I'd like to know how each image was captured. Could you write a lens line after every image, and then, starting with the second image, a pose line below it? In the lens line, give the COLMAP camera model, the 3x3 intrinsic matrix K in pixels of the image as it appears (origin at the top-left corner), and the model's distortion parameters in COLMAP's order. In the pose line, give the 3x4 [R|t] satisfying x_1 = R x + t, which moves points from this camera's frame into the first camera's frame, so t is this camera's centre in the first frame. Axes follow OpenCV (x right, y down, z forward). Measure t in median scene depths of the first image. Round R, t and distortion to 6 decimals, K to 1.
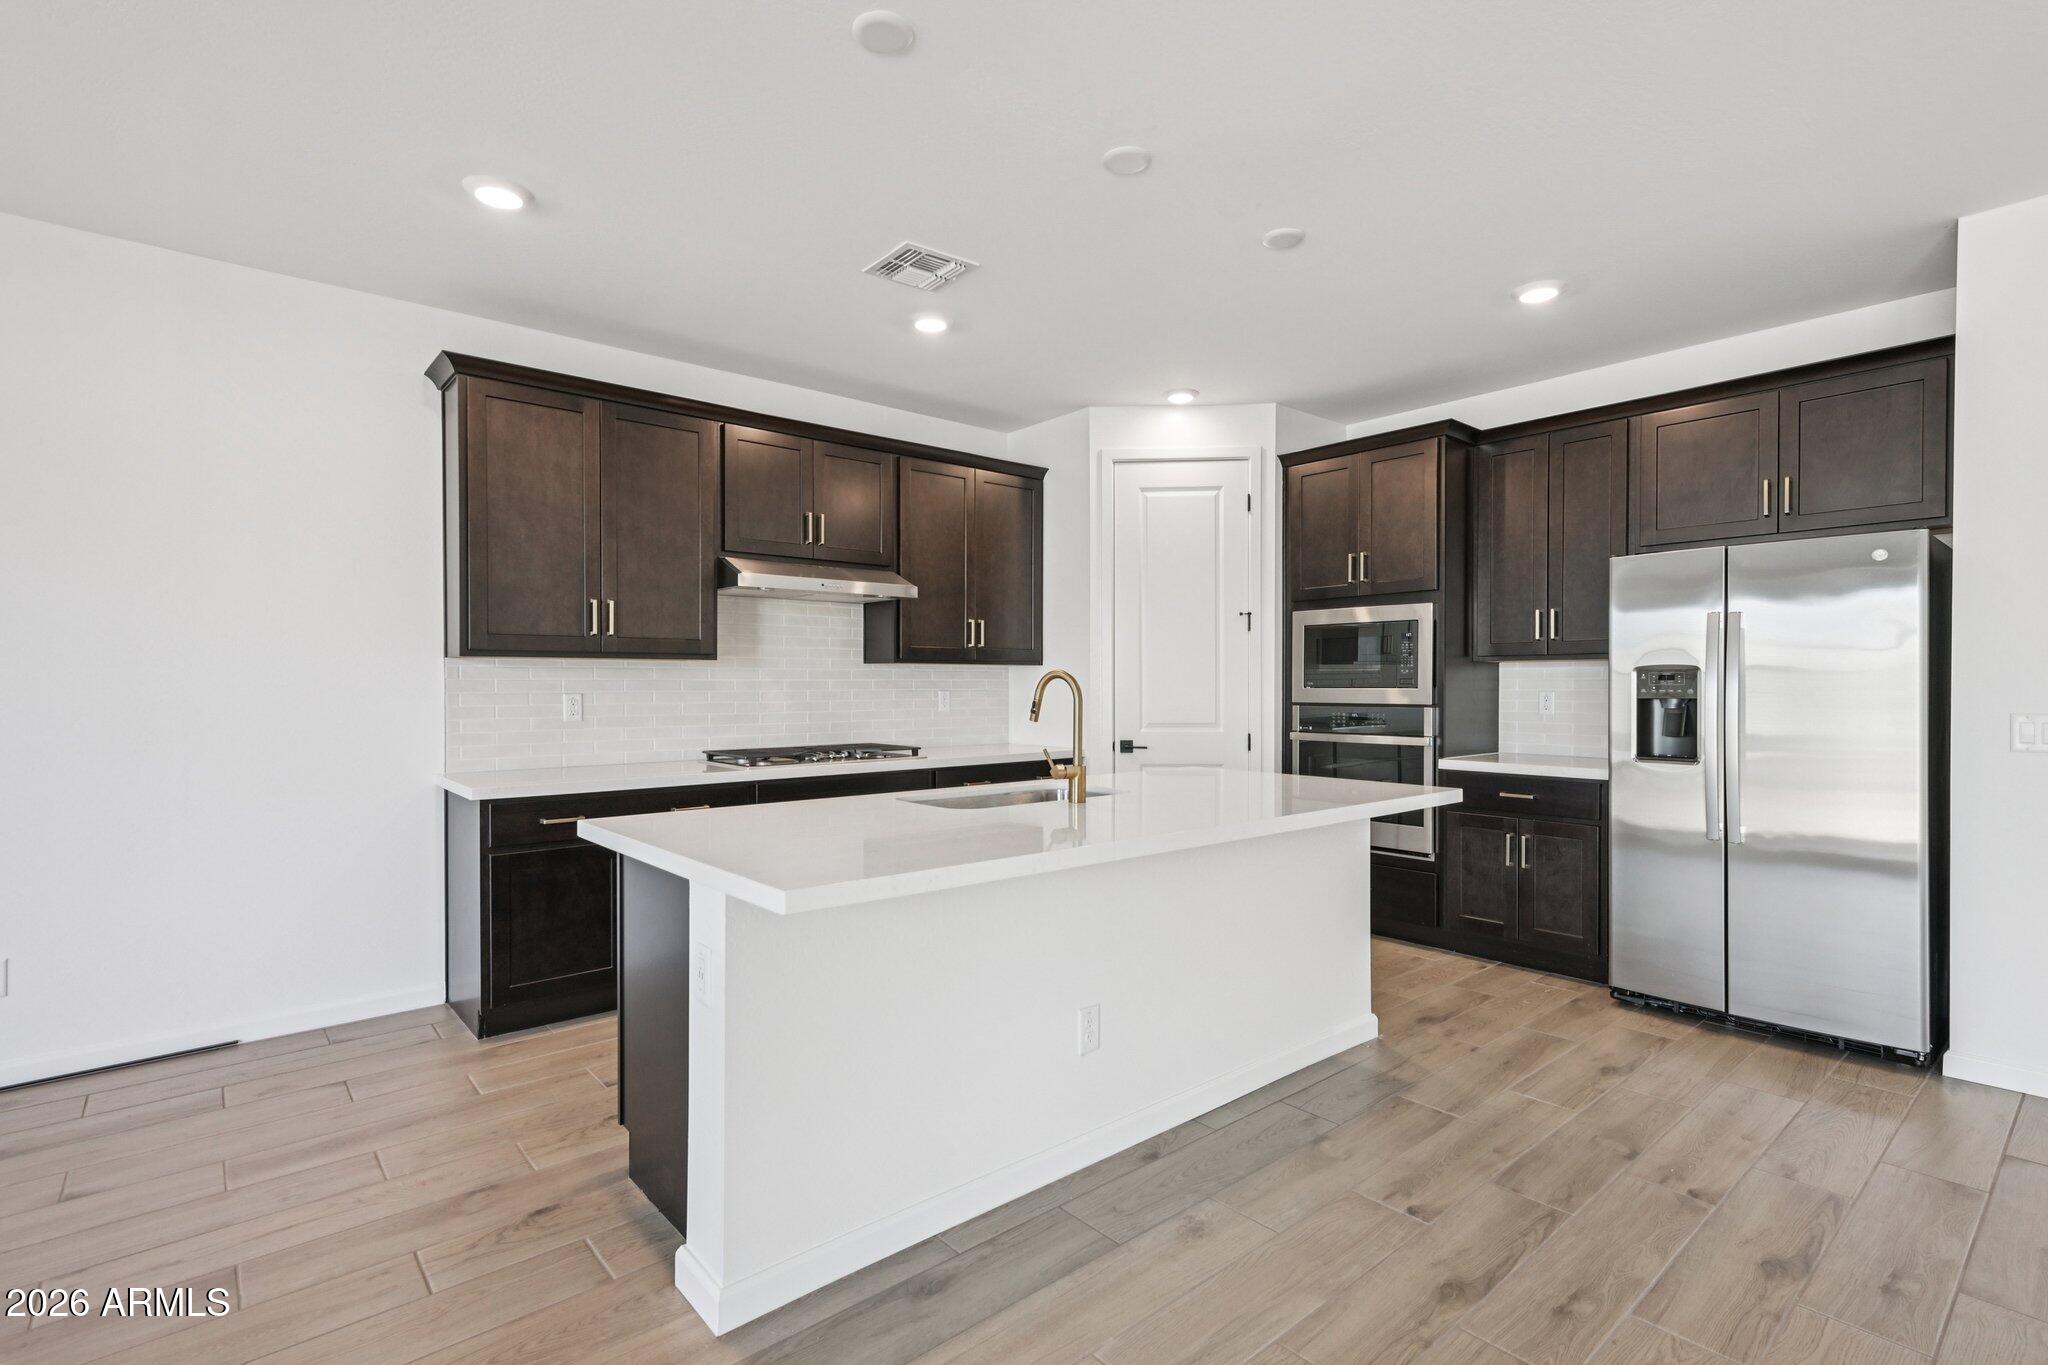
lens RADIAL K [[969.3, 0, 1024.9], [0, 969.3, 689.6], [0, 0, 1]] dist [0.016388, -0.000147]
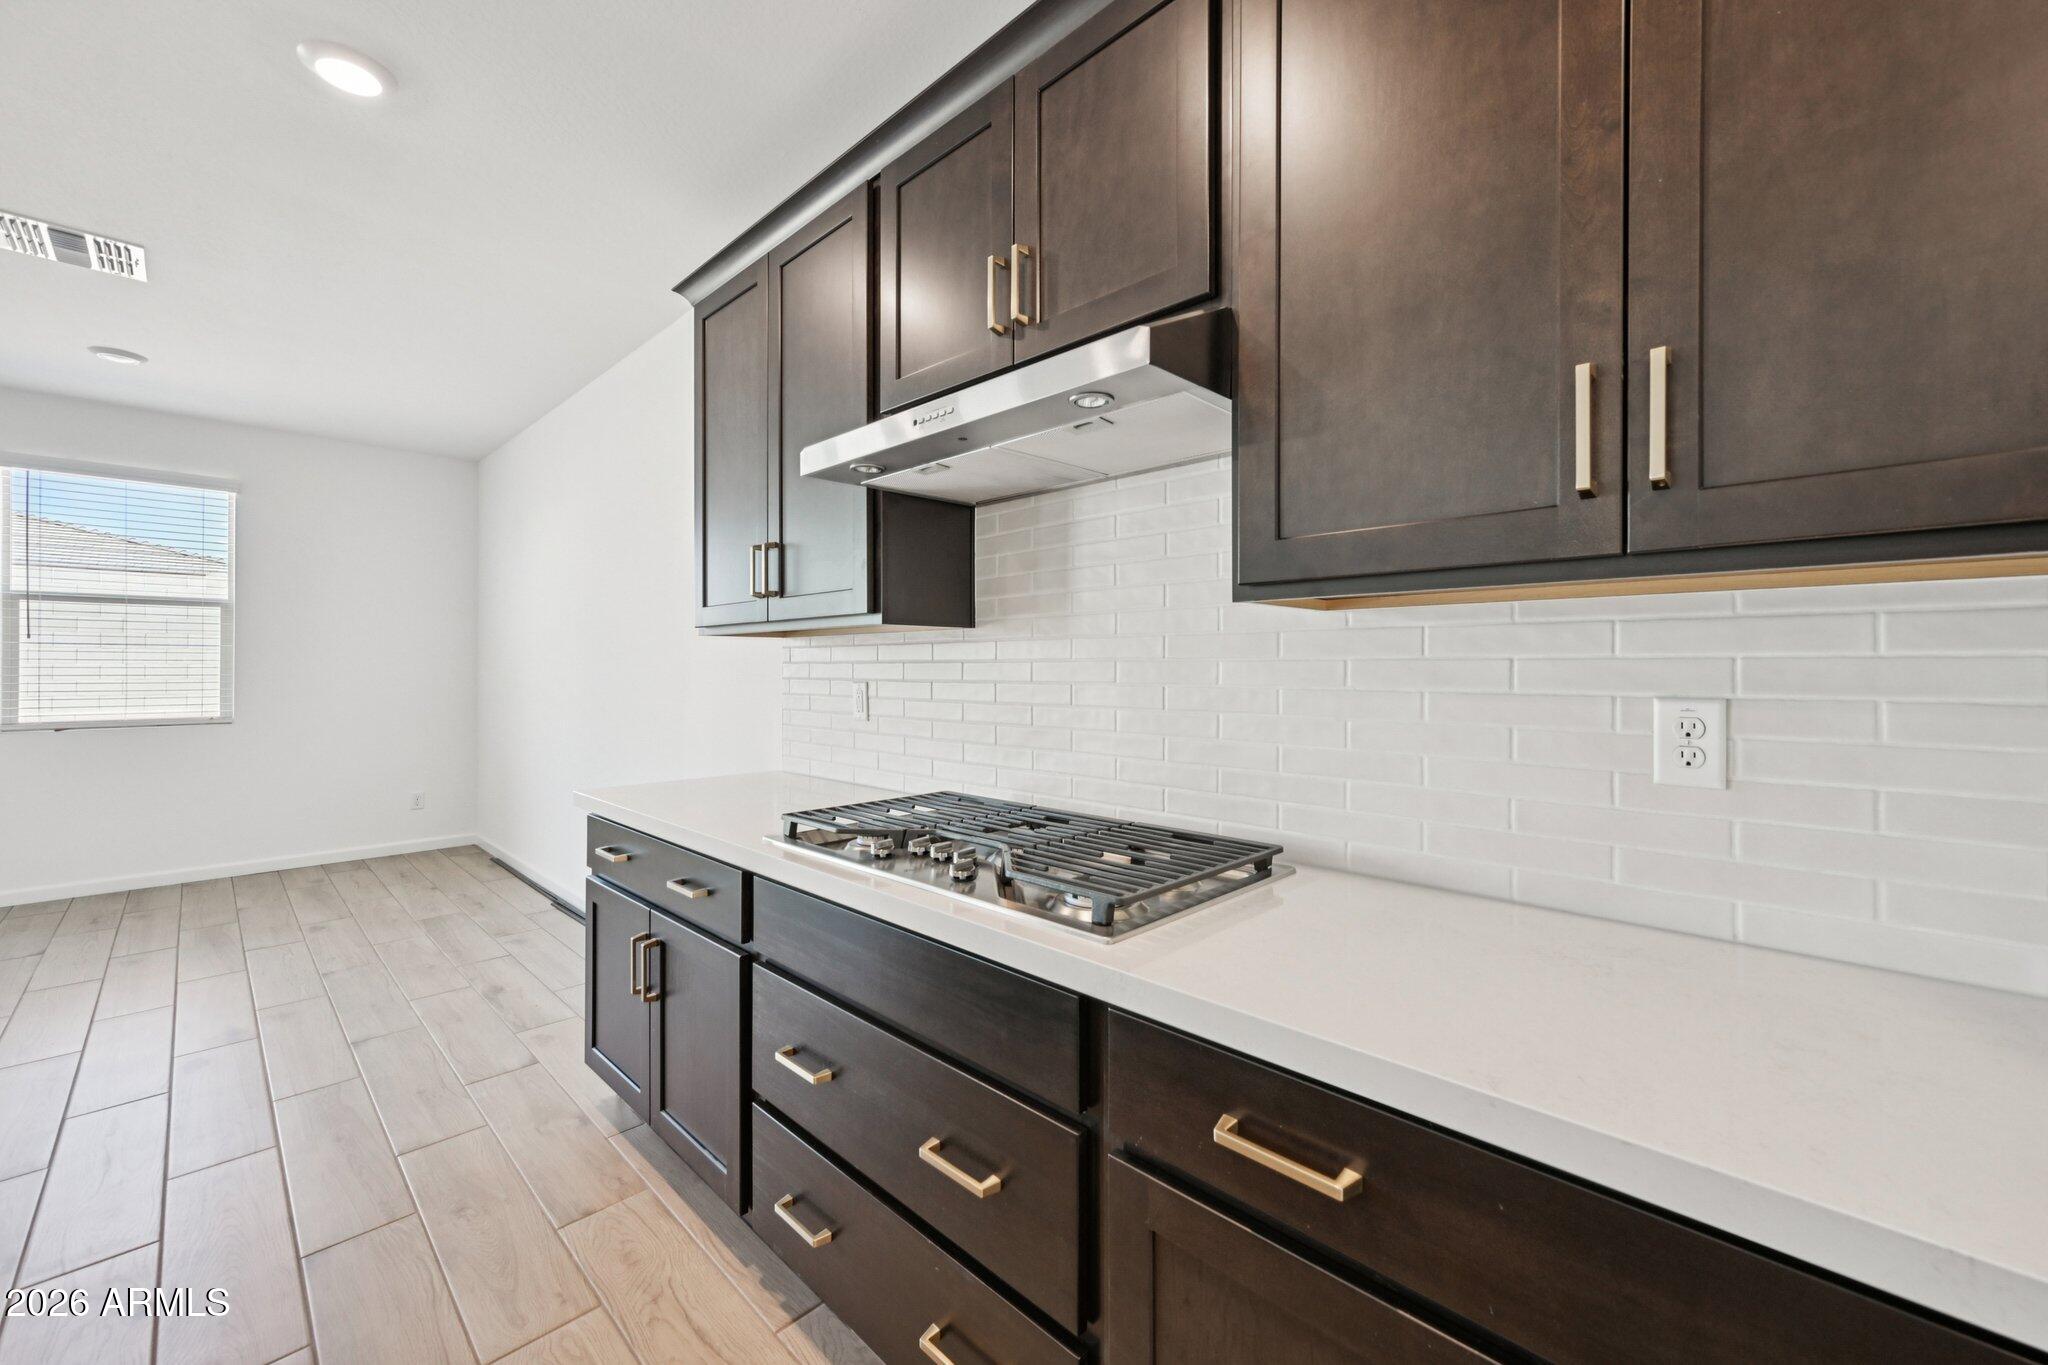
lens RADIAL K [[812.3, 0, 1017.5], [0, 812.3, 665.2], [0, 0, 1]] dist [0.008767, -0.000122]
pose [[0.081469, -0.001836, -0.996674, 0.128815], [-0.006840, 0.999974, -0.002401, -0.006971], [0.996652, 0.007013, 0.081454, 0.997146]]
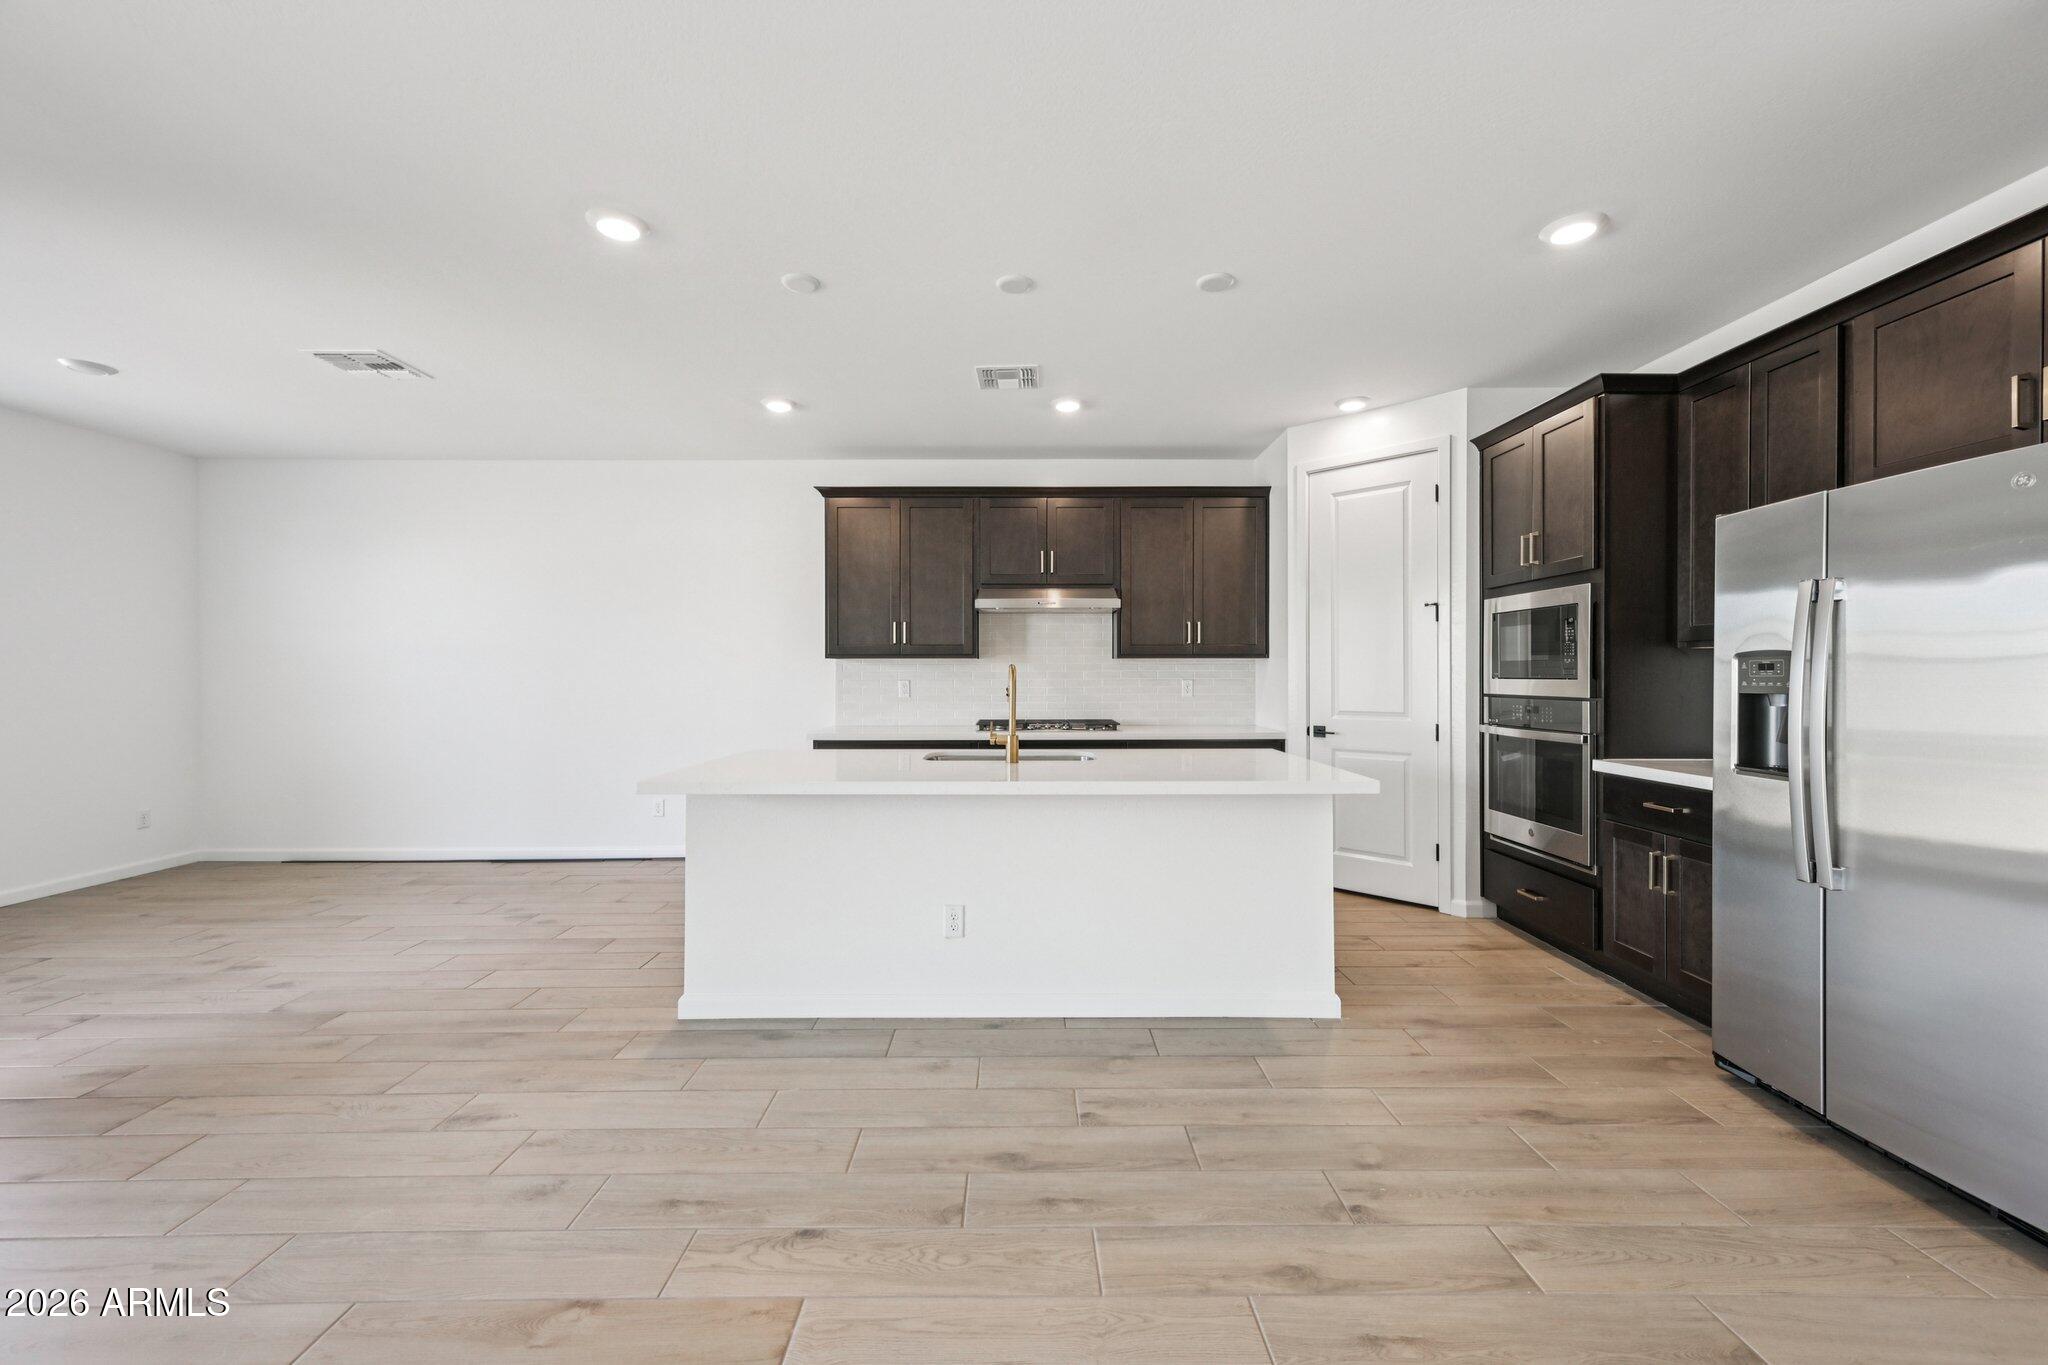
lens RADIAL K [[809.3, 0, 1019.4], [0, 809.3, 673.9], [0, 0, 1]] dist [0.008865, 0.000094]
pose [[0.759470, 0.000328, -0.650542, 0.516998], [-0.003744, 0.999986, -0.003866, -0.001823], [0.650531, 0.005372, 0.759461, 0.098796]]
